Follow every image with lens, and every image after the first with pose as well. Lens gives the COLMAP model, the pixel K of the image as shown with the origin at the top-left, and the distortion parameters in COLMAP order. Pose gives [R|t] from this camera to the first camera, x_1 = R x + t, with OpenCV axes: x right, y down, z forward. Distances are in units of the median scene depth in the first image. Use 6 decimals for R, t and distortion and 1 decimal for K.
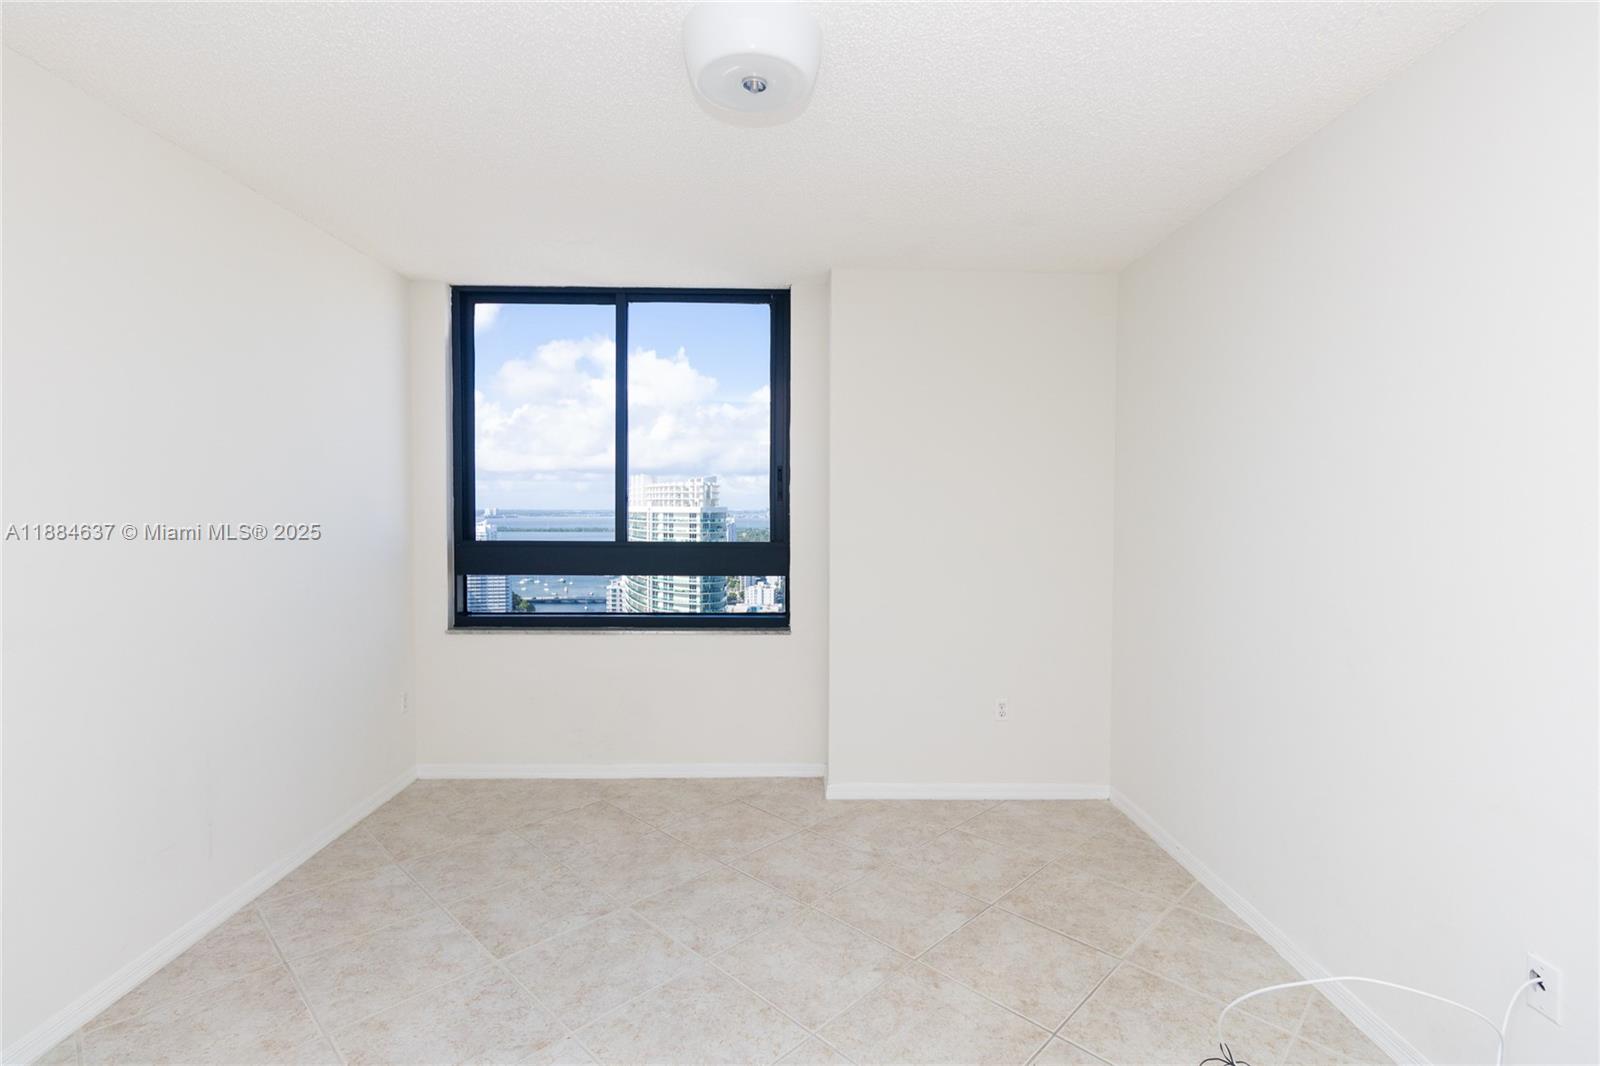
lens RADIAL K [[753.9, 0, 814.1], [0, 753.9, 537.8], [0, 0, 1]] dist [-0.002119, 0.002173]
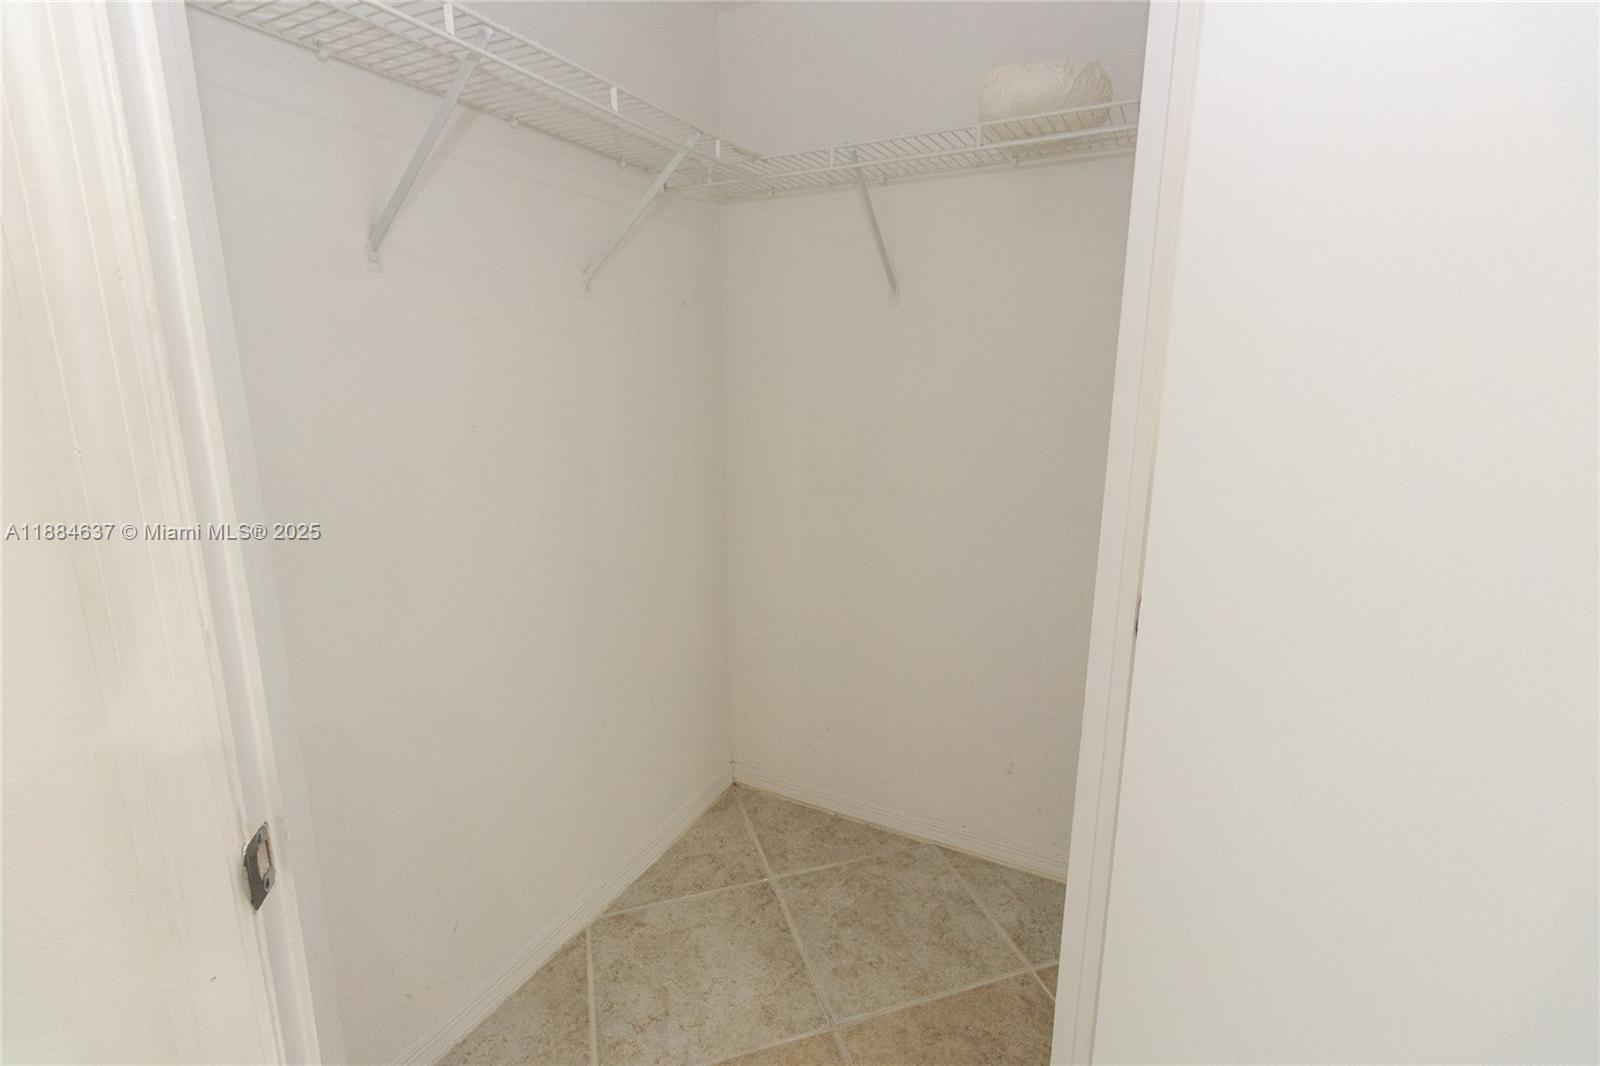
lens RADIAL K [[739.9, 0, 790.3], [0, 739.9, 529.3], [0, 0, 1]] dist [0.004149, 0.000393]
pose [[0.878321, 0.099437, -0.467616, -0.254295], [-0.014403, 0.983189, 0.182020, 0.029692], [0.477854, -0.153137, 0.864988, 0.272747]]
